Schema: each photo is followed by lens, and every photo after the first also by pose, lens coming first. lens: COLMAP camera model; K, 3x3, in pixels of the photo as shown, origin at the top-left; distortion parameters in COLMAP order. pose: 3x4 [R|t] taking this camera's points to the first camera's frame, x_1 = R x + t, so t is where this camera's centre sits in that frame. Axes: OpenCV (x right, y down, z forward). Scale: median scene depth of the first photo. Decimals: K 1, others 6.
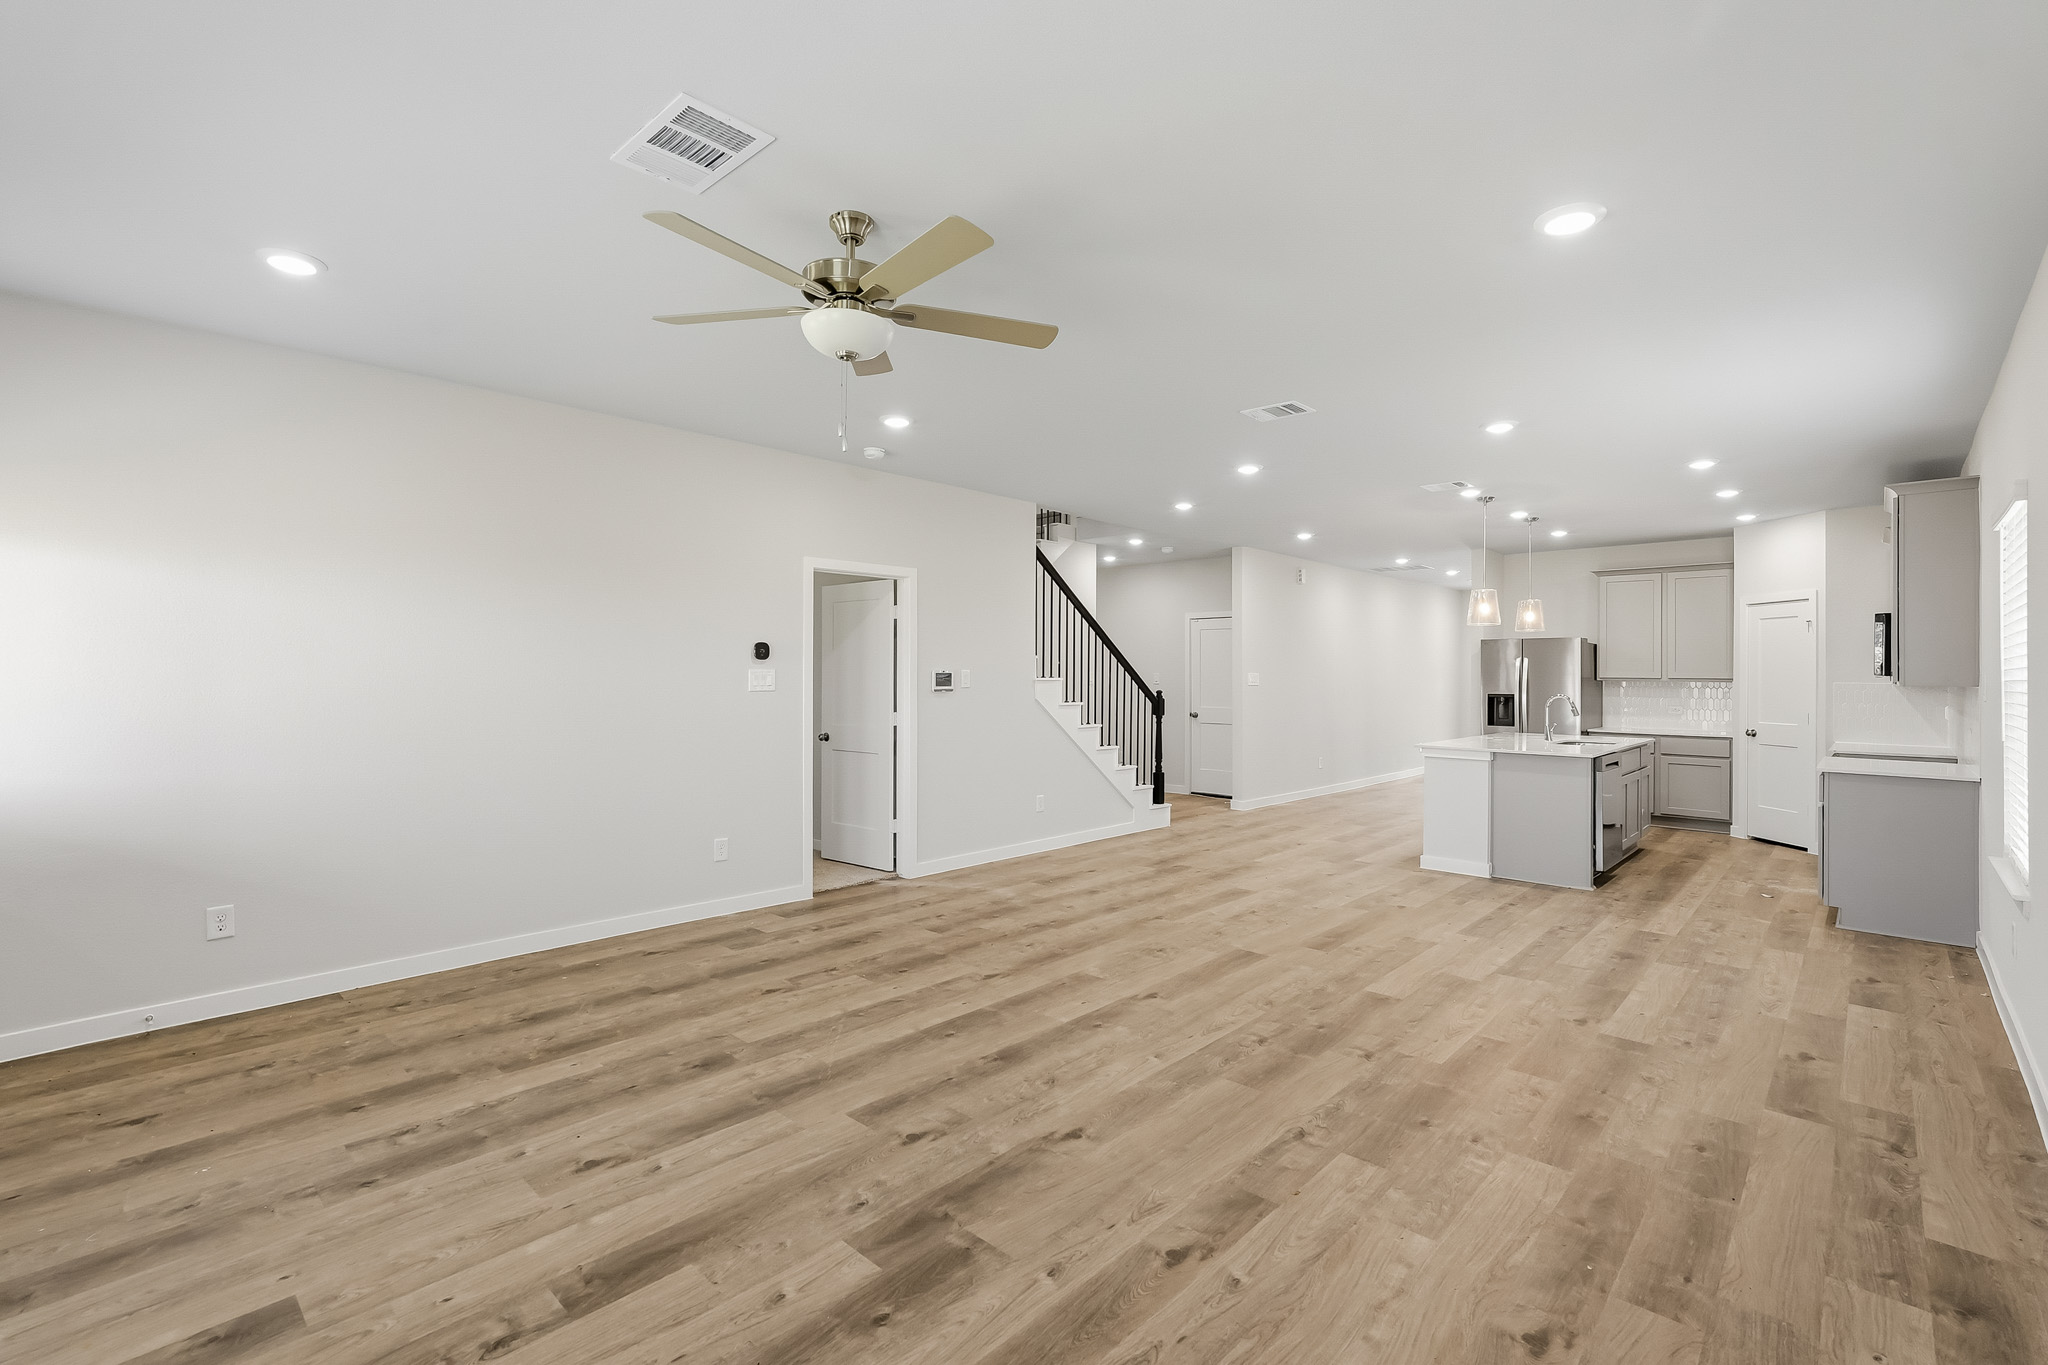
lens RADIAL K [[904.4, 0, 1024.0], [0, 904.4, 682.5], [0, 0, 1]] dist [-0.012649, 0.008471]
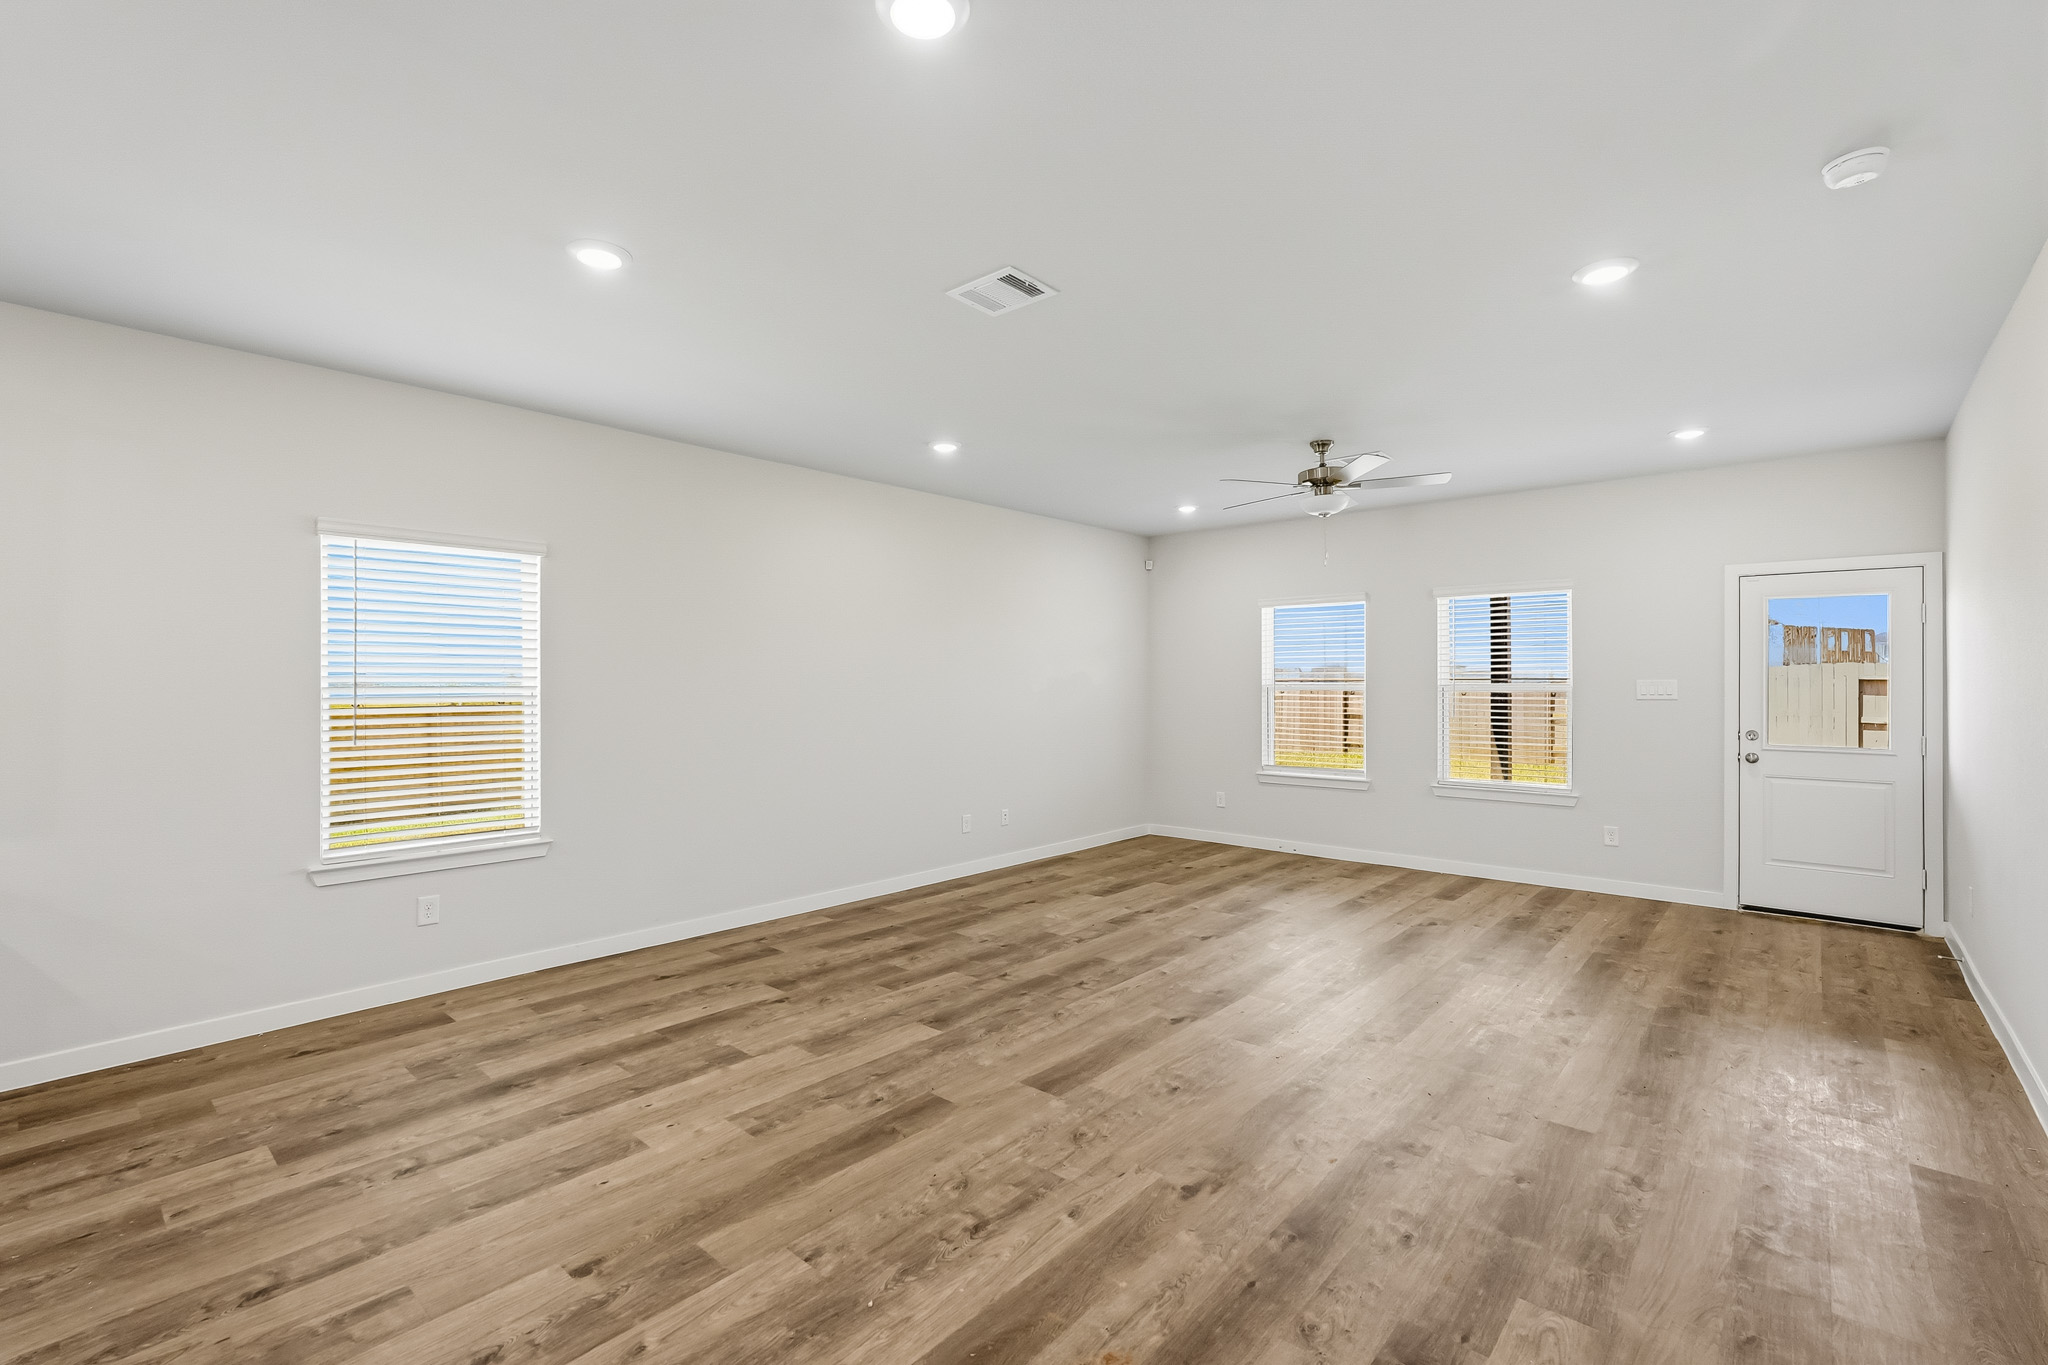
lens RADIAL K [[904.4, 0, 1024.0], [0, 904.4, 682.5], [0, 0, 1]] dist [-0.012649, 0.008471]
pose [[-0.999477, -0.004061, -0.032066, 0.357588], [-0.004324, 0.999958, 0.008142, -0.018190], [0.032032, 0.008276, -0.999453, 2.080729]]
